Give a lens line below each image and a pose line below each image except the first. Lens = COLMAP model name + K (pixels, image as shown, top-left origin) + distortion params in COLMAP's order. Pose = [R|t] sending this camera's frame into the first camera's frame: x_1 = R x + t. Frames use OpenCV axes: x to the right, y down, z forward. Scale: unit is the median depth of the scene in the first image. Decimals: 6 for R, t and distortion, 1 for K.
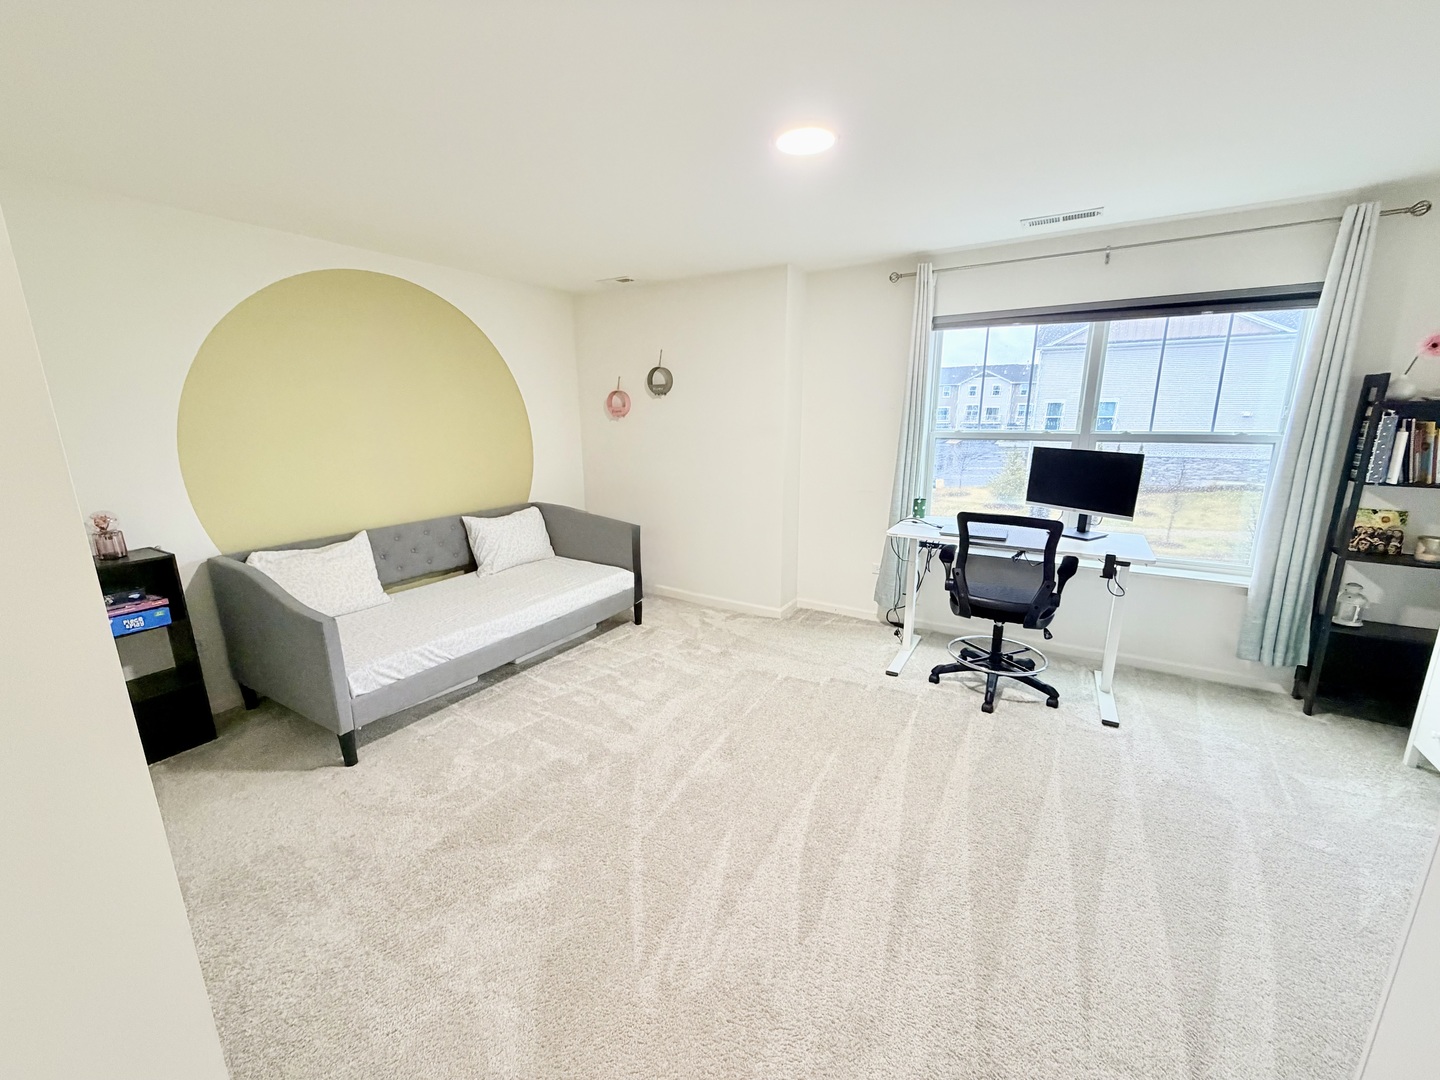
lens RADIAL K [[573.8, 0, 718.3], [0, 573.8, 542.7], [0, 0, 1]] dist [0.000460, 0.000041]
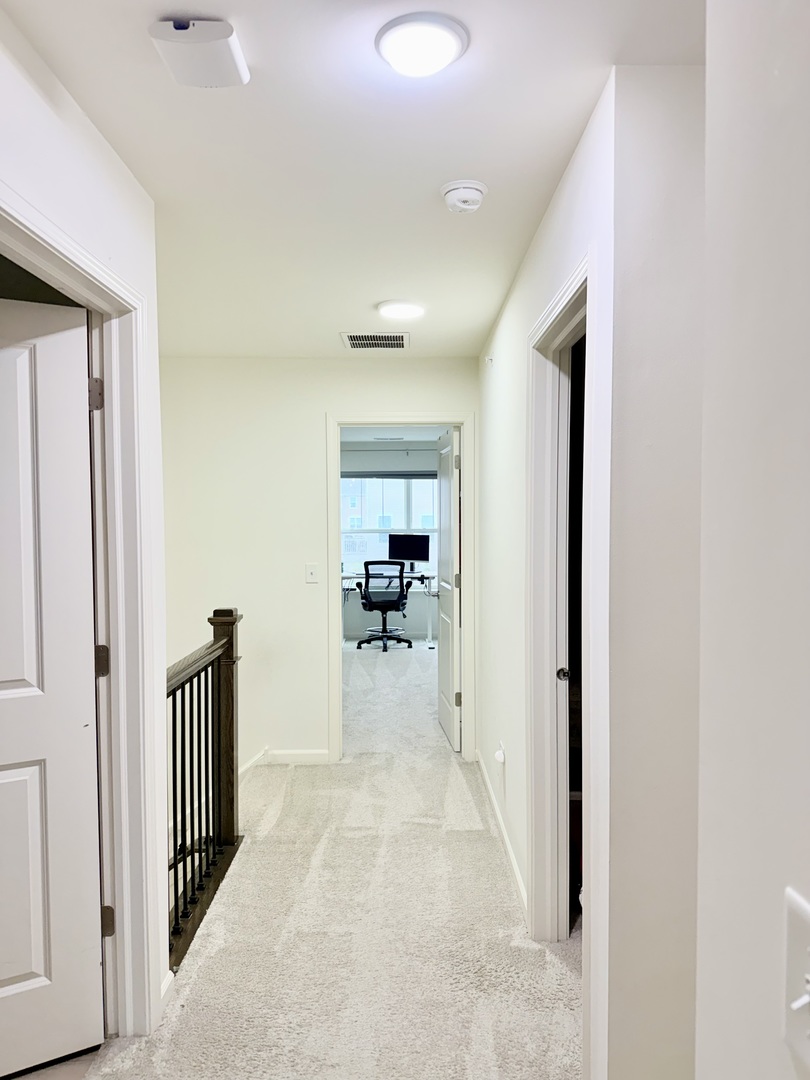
lens RADIAL K [[763.9, 0, 405.8], [0, 763.9, 540.7], [0, 0, 1]] dist [0.001343, -0.008572]
pose [[0.850468, -0.012960, 0.525867, -0.984999], [0.116792, 0.979397, -0.164747, 0.365976], [-0.512898, 0.201529, 0.834459, -1.548591]]
